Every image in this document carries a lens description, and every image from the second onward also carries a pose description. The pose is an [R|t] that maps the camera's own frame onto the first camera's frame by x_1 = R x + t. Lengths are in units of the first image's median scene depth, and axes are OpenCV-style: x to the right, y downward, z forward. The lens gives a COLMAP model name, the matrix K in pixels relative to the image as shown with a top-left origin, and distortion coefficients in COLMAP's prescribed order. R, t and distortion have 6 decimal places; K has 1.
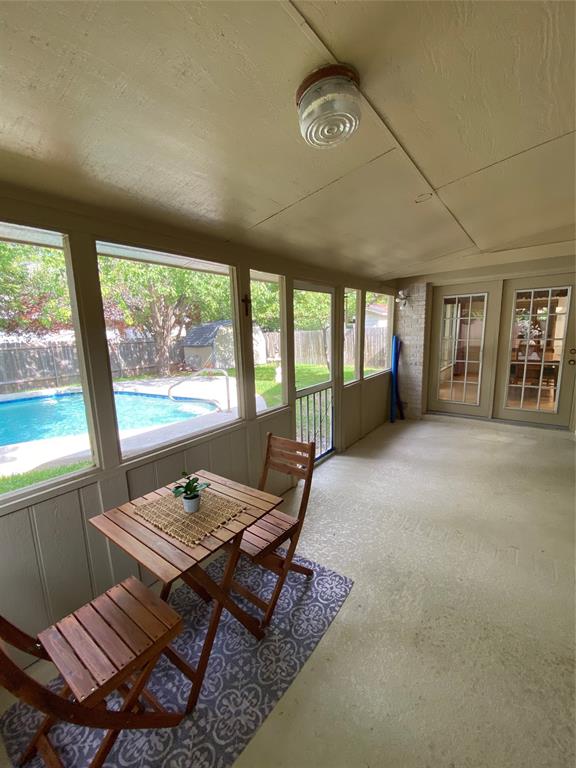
lens RADIAL K [[317.0, 0, 292.1], [0, 317.0, 385.1], [0, 0, 1]] dist [-0.015499, -0.006152]
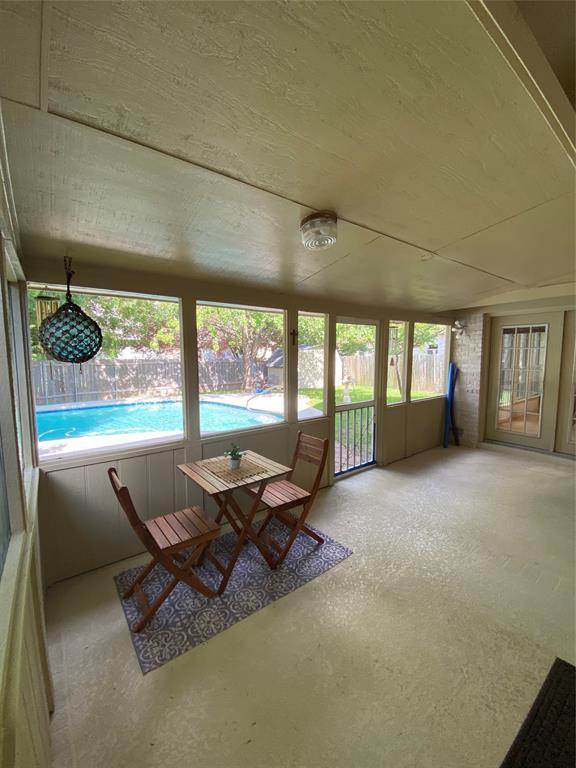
lens RADIAL K [[317.0, 0, 287.3], [0, 317.0, 384.0], [0, 0, 1]] dist [-0.015499, -0.006152]
pose [[0.960888, 0.050574, -0.272279, 0.197443], [-0.070469, 0.995473, -0.063786, 0.032838], [0.267821, 0.080478, 0.960102, -0.279208]]
